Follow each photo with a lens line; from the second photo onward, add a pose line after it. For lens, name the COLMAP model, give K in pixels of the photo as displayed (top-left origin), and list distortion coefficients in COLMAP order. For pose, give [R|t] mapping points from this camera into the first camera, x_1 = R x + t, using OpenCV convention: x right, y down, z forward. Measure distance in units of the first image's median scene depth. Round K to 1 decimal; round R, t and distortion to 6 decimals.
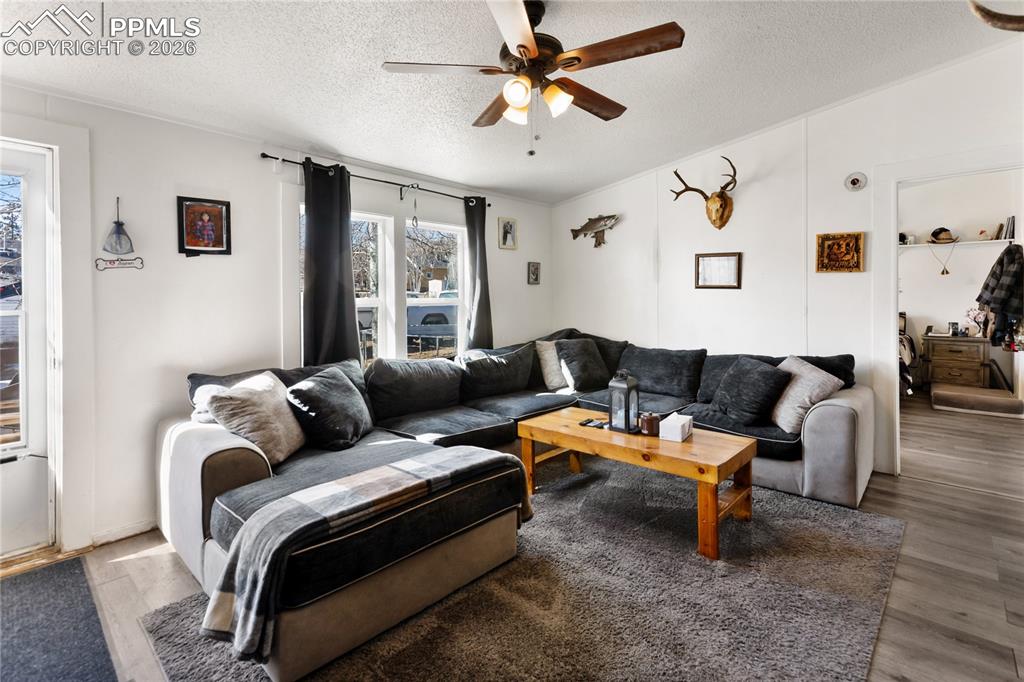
lens RADIAL K [[485.4, 0, 514.3], [0, 485.4, 299.6], [0, 0, 1]] dist [-0.002158, -0.000670]
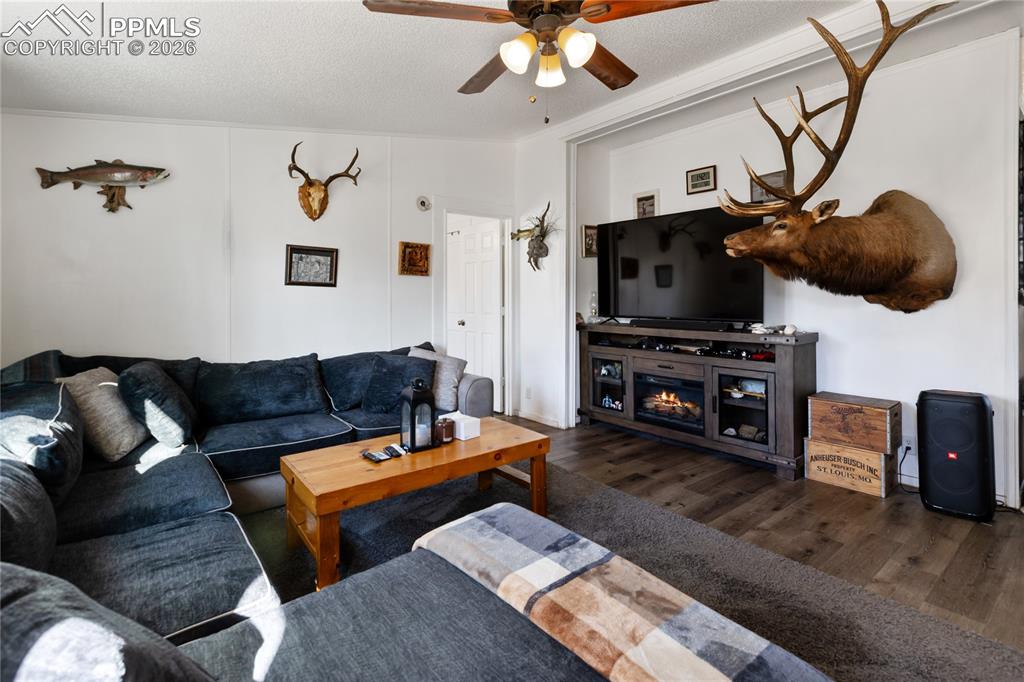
lens RADIAL K [[485.4, 0, 514.3], [0, 485.4, 299.6], [0, 0, 1]] dist [-0.002158, -0.000670]
pose [[0.149467, 0.001658, 0.988765, -0.427956], [0.003569, 0.999991, -0.002216, 0.006702], [-0.988760, 0.003860, 0.149460, 0.502039]]
